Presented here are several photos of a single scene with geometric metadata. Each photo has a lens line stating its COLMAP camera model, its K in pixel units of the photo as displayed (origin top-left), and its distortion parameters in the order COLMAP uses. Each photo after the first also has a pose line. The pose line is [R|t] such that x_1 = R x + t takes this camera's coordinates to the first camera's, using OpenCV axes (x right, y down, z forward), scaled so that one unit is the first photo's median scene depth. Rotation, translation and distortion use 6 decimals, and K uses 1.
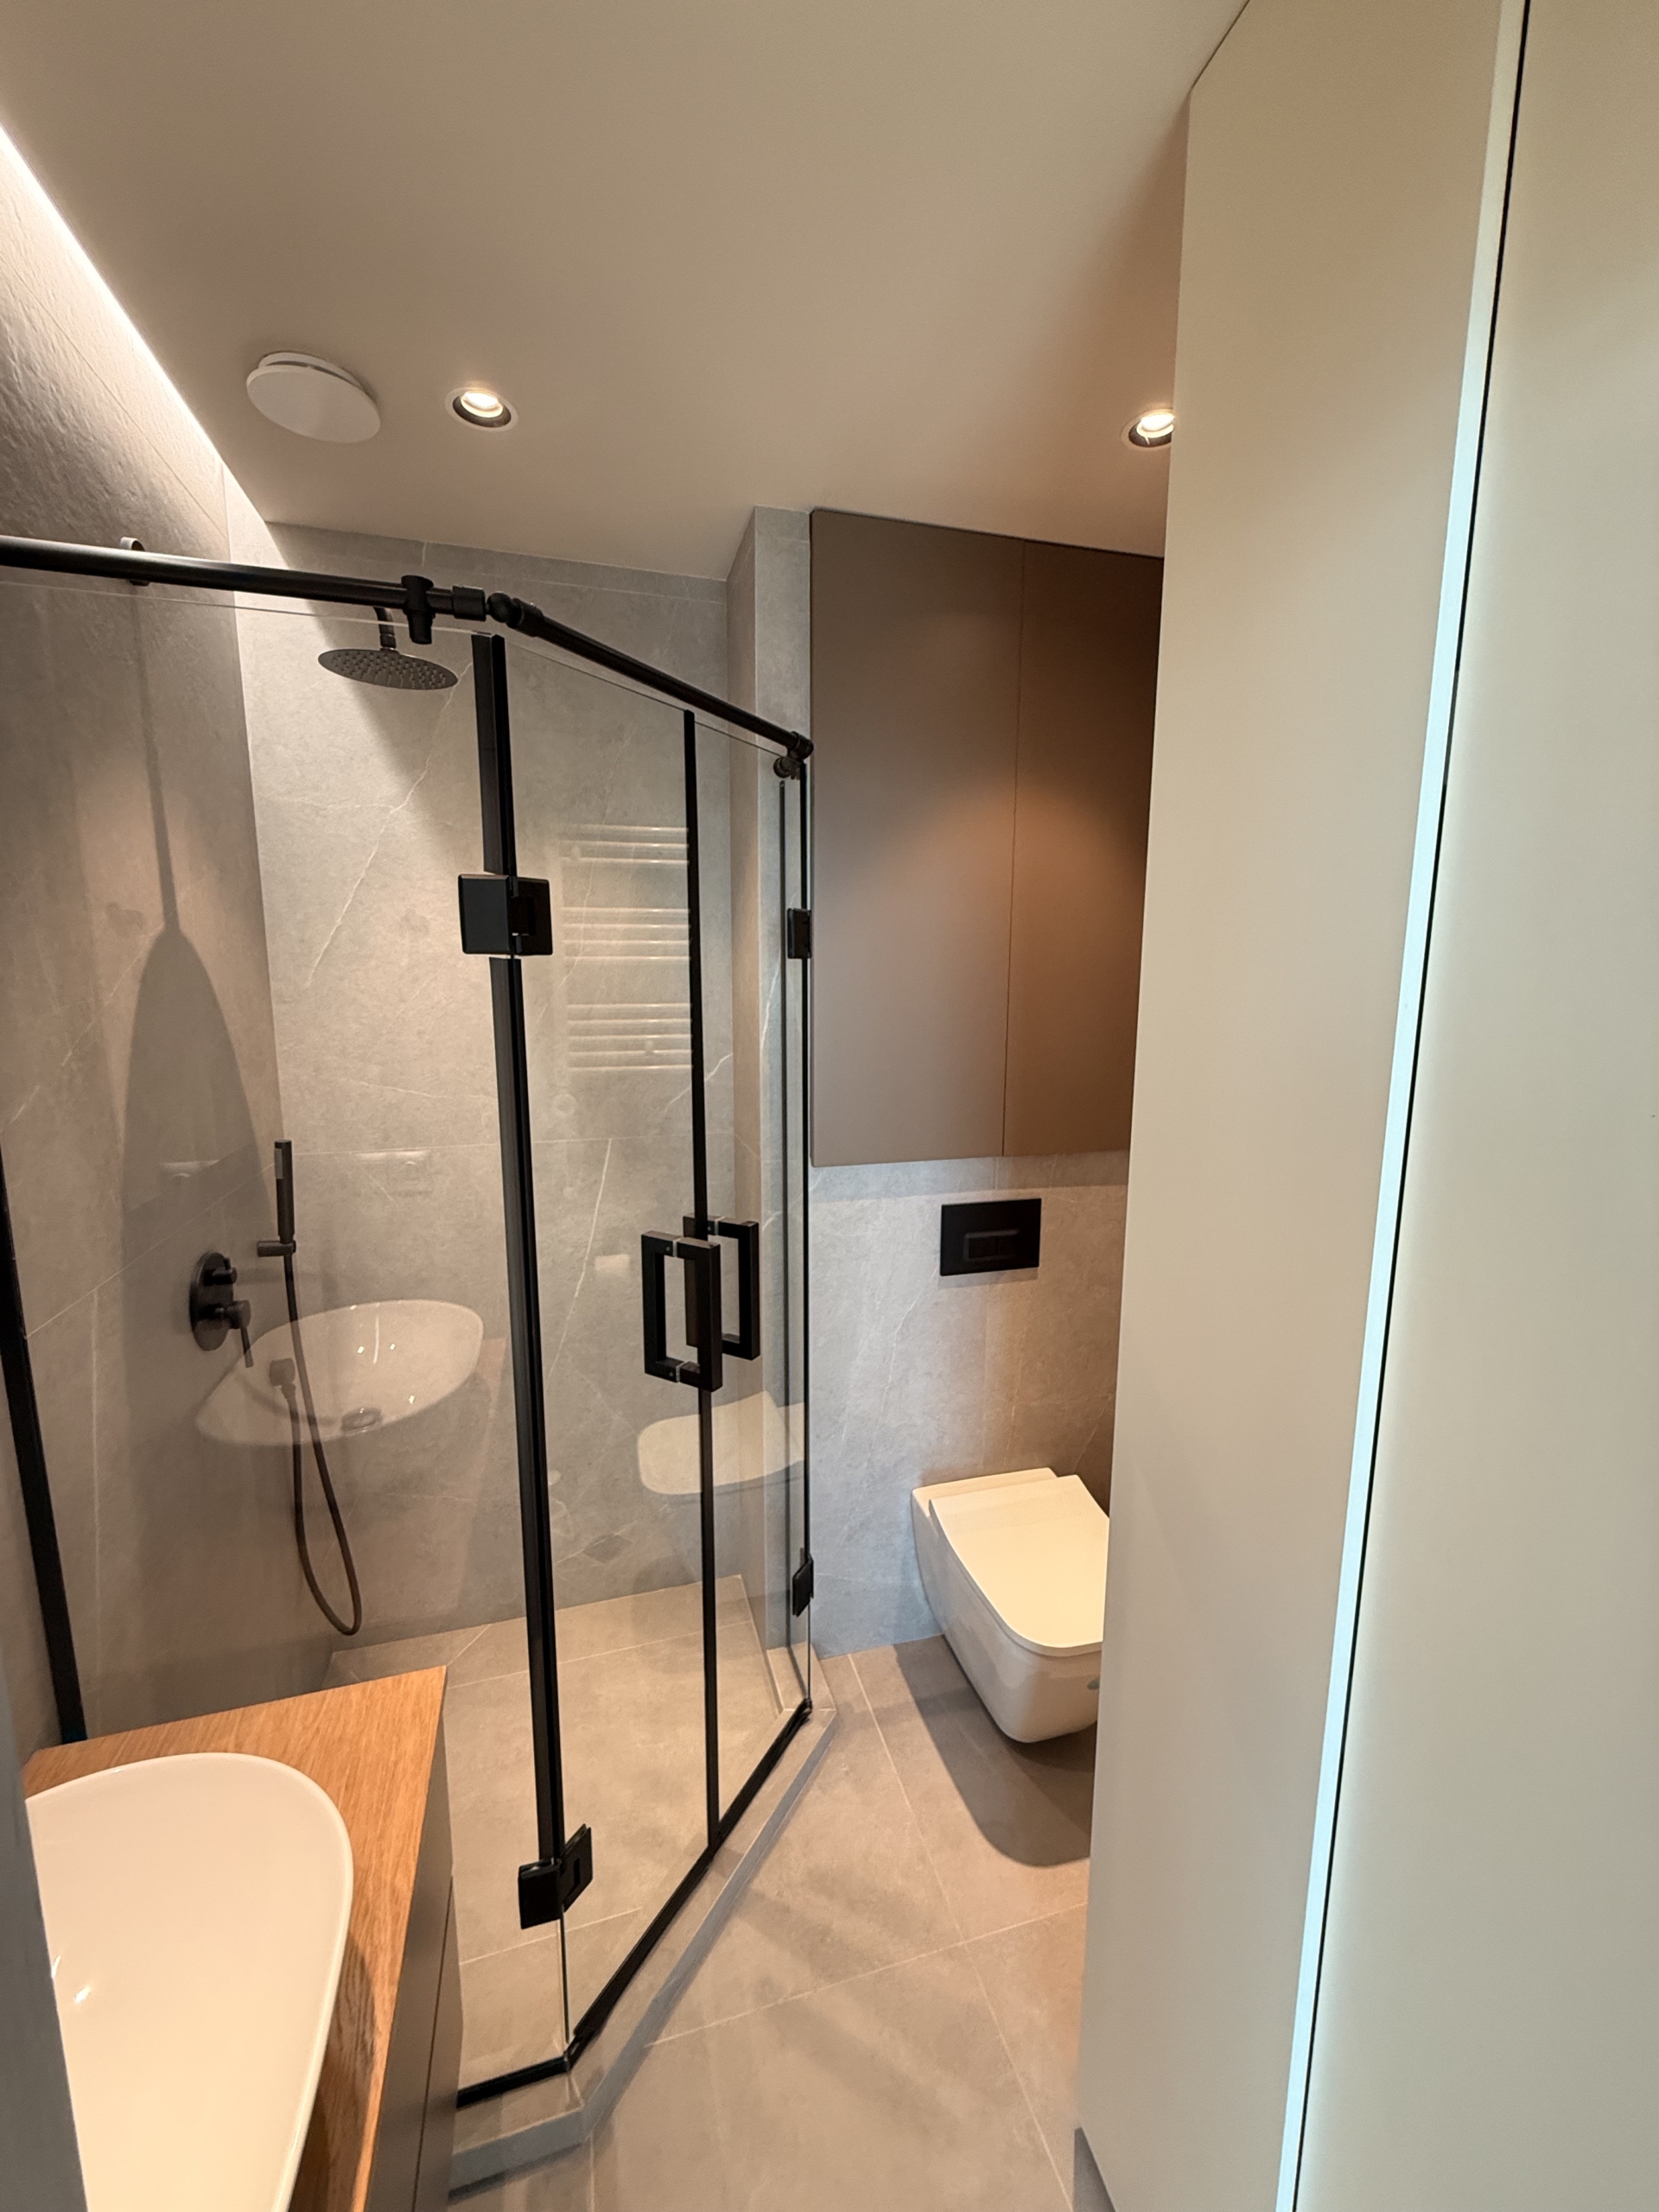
lens RADIAL K [[879.0, 0, 827.1], [0, 879.0, 1098.5], [0, 0, 1]] dist [-0.000726, -0.000066]
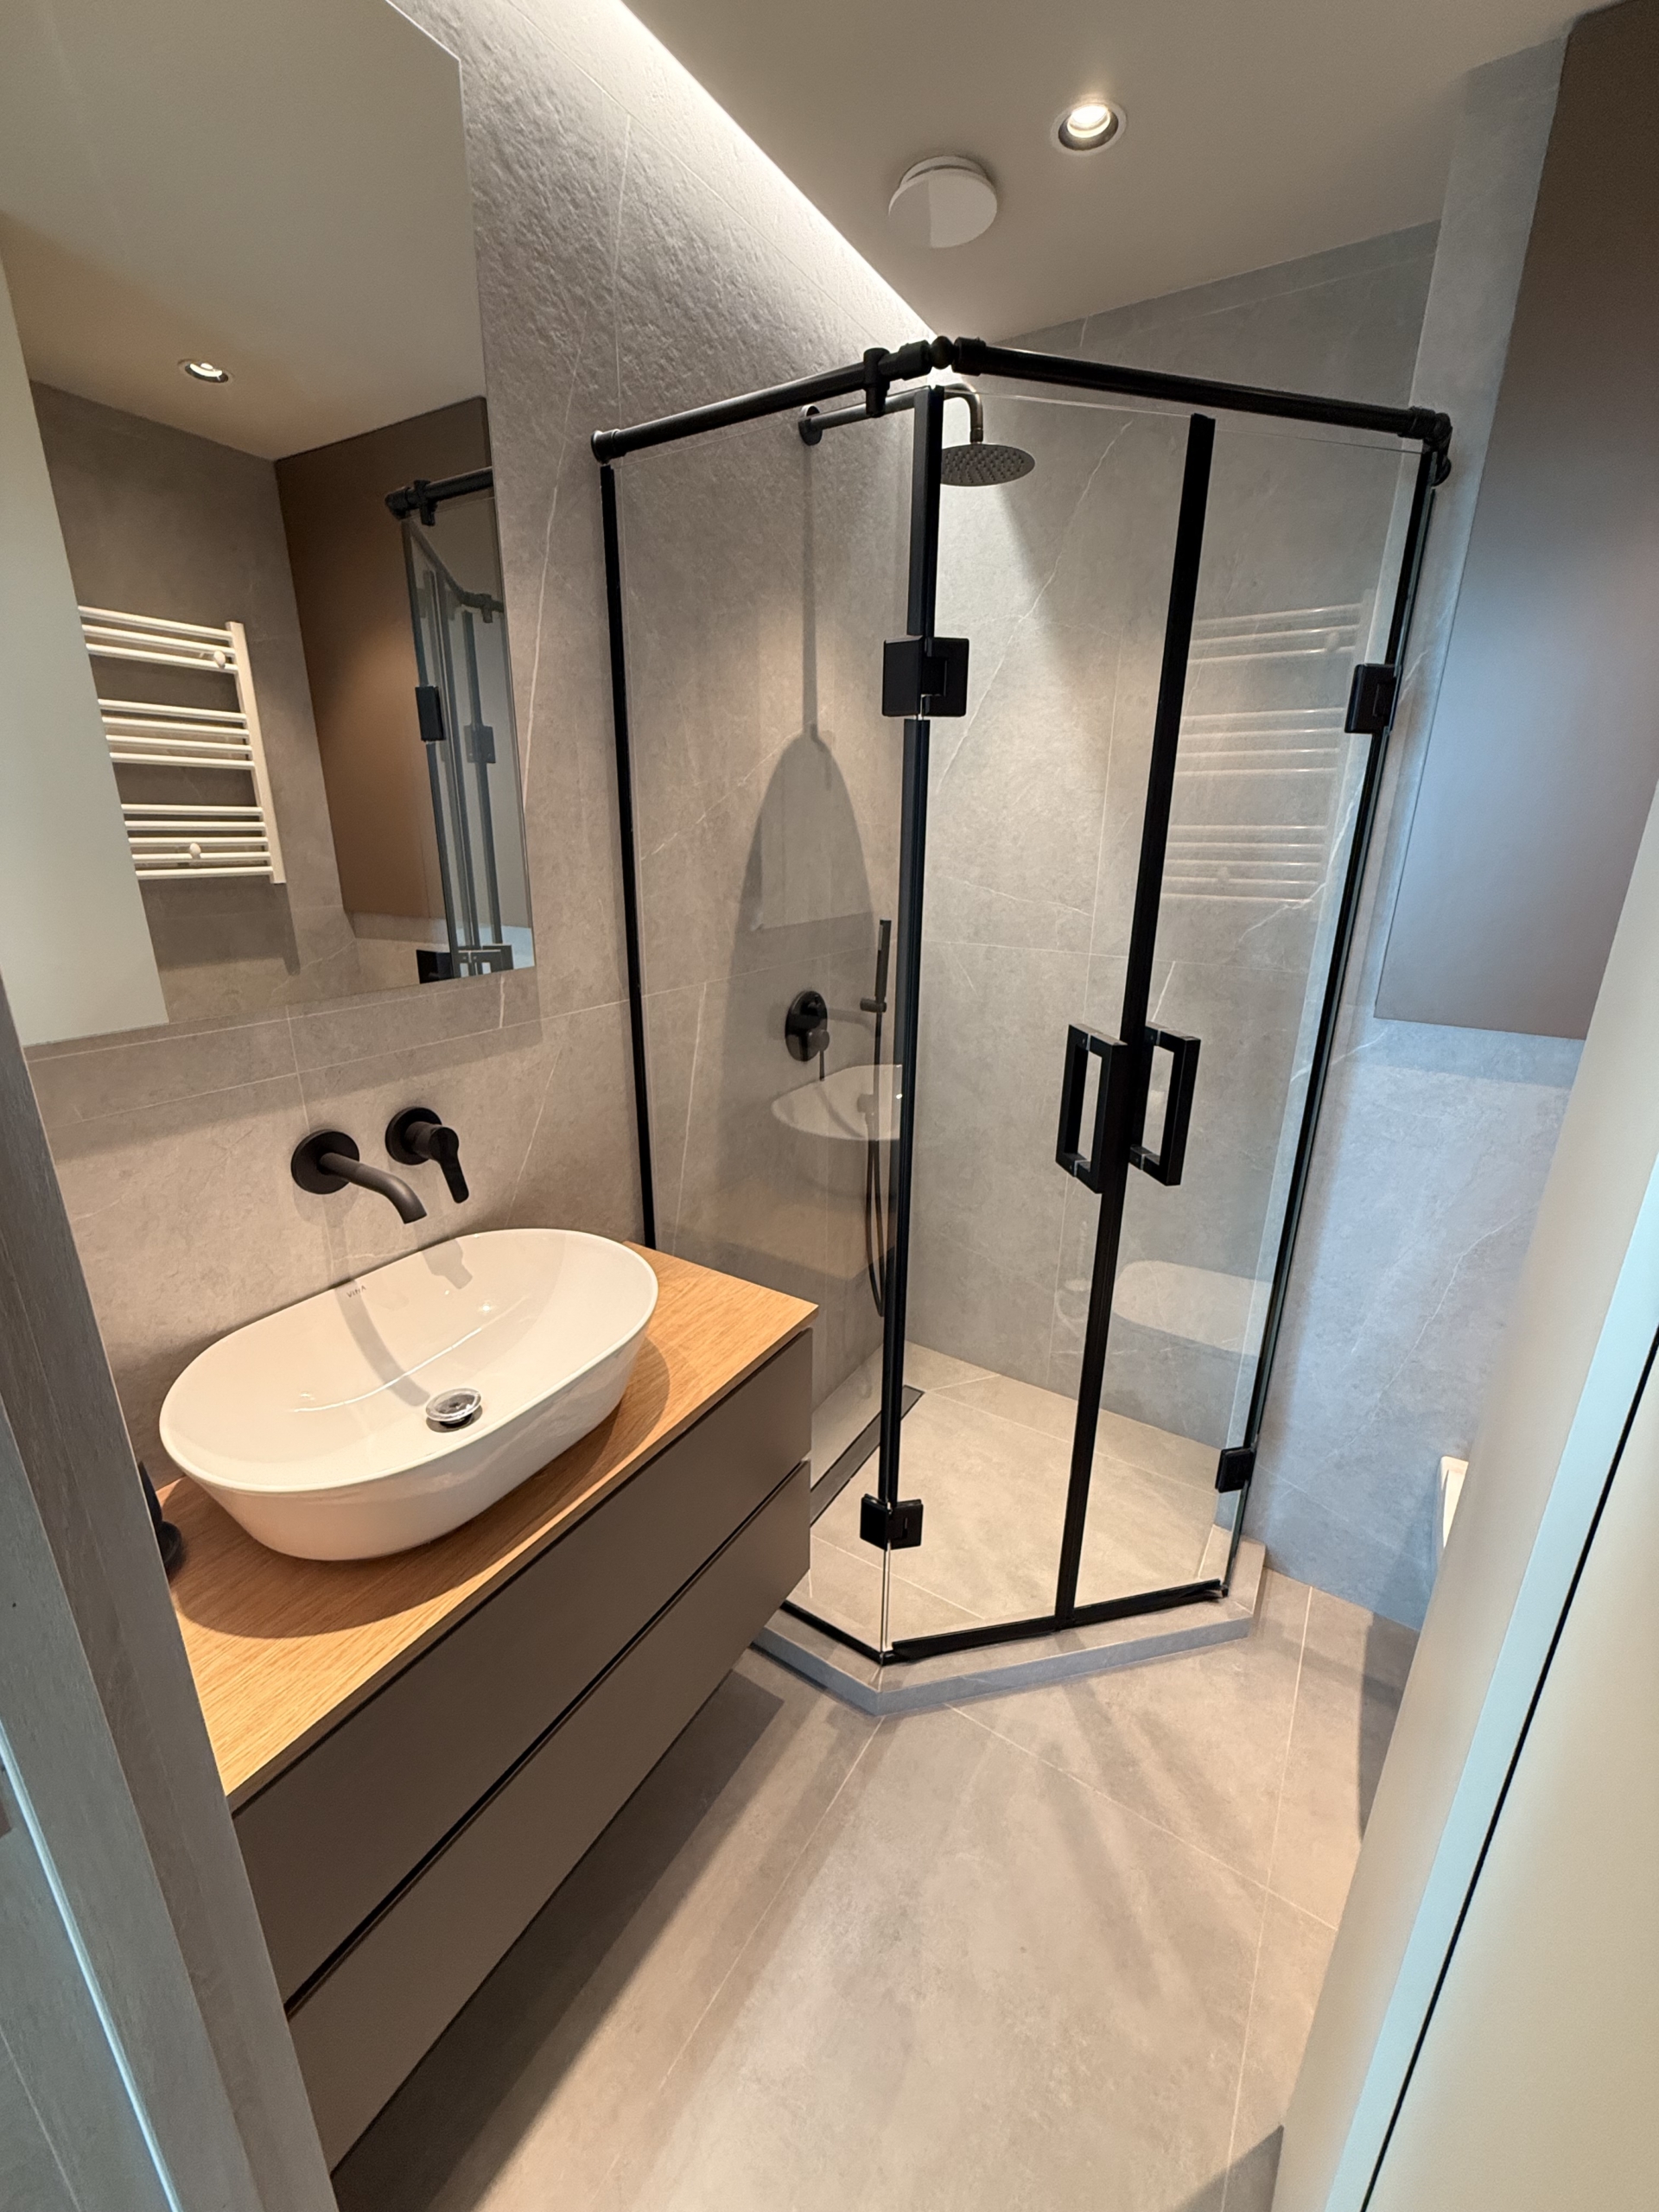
lens RADIAL K [[879.0, 0, 827.1], [0, 879.0, 1098.5], [0, 0, 1]] dist [-0.000726, -0.000066]
pose [[0.658670, 0.230323, -0.716313, 0.302801], [-0.122152, 0.972101, 0.200246, 0.062438], [0.742450, -0.044397, 0.668428, 0.112390]]
